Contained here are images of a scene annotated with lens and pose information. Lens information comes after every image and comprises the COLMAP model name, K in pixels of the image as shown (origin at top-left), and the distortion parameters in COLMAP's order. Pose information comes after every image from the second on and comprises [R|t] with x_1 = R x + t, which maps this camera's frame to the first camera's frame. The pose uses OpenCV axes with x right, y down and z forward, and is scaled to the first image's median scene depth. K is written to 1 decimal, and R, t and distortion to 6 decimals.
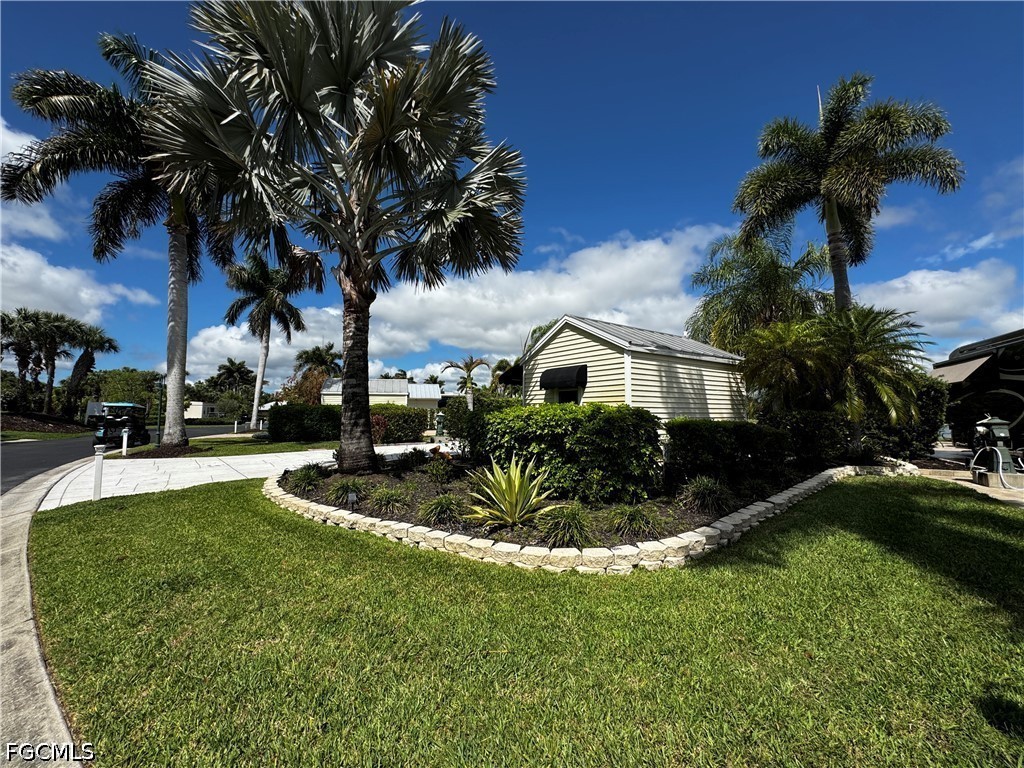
lens RADIAL K [[410.9, 0, 517.2], [0, 410.9, 381.3], [0, 0, 1]] dist [0.000817, 0.000105]
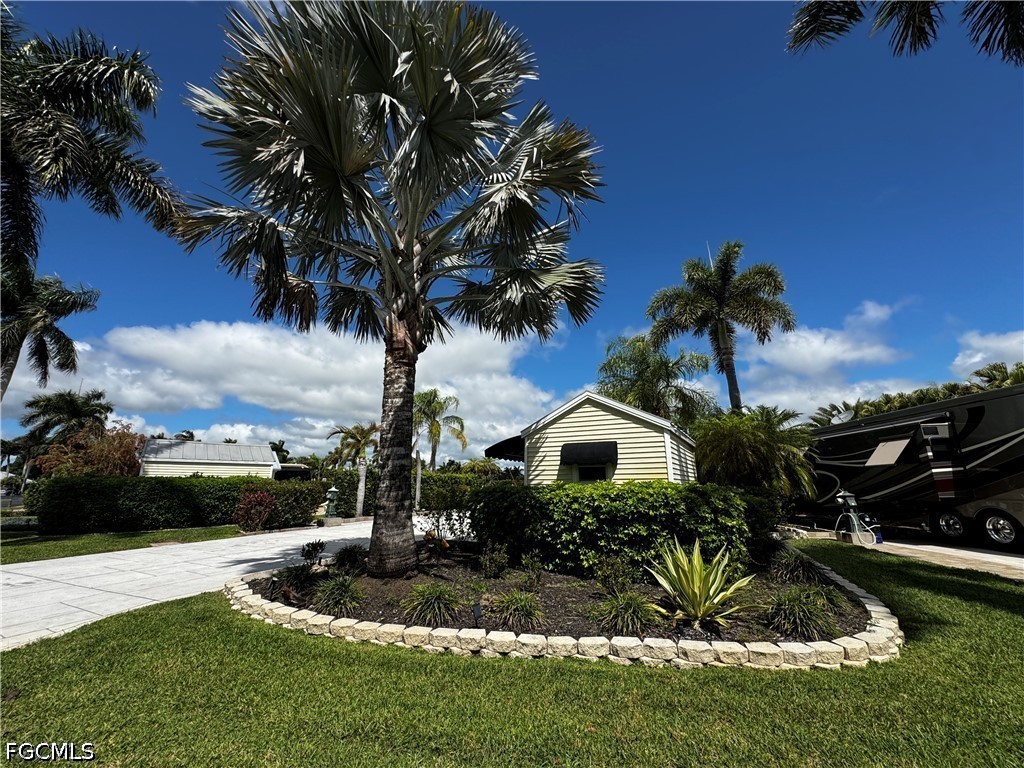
lens RADIAL K [[410.9, 0, 513.8], [0, 410.9, 380.5], [0, 0, 1]] dist [0.000817, 0.000105]
pose [[0.903760, 0.104080, 0.415193, -0.197623], [-0.030983, 0.983350, -0.179063, 0.000661], [-0.426917, 0.148966, 0.891937, 0.069822]]
